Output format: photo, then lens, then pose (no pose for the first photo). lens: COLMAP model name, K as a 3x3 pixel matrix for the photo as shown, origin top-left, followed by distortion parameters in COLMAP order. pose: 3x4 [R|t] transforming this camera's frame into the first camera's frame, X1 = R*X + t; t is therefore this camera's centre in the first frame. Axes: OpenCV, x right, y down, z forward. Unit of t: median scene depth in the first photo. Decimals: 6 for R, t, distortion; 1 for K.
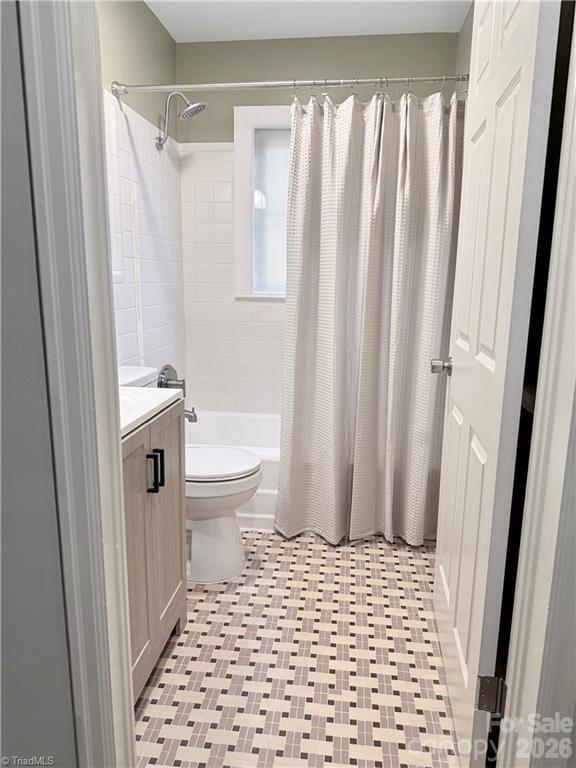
lens RADIAL K [[546.5, 0, 288.0], [0, 546.5, 384.0], [0, 0, 1]] dist [0.073646, -0.069315]
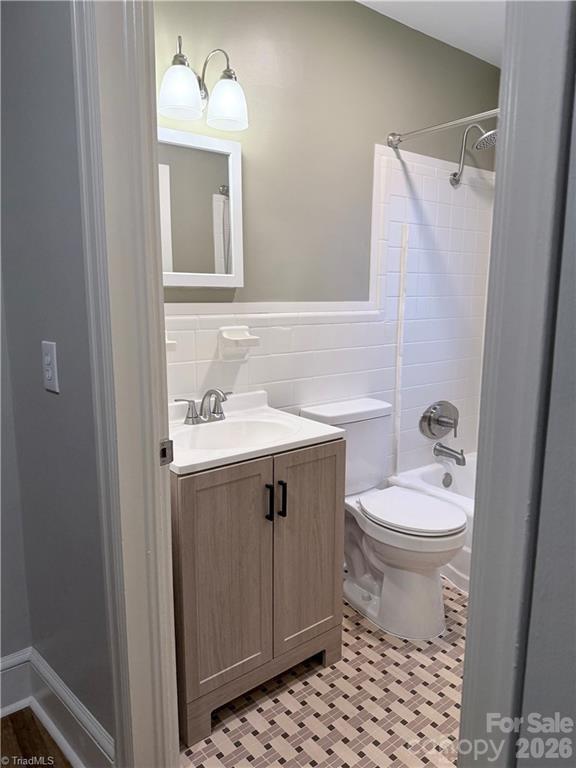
lens RADIAL K [[546.5, 0, 288.0], [0, 546.5, 384.0], [0, 0, 1]] dist [0.073646, -0.069315]
pose [[0.721808, 0.106094, -0.683914, 0.358023], [-0.129400, 0.991443, 0.017230, -0.068009], [0.679889, 0.076061, 0.729360, 0.143475]]
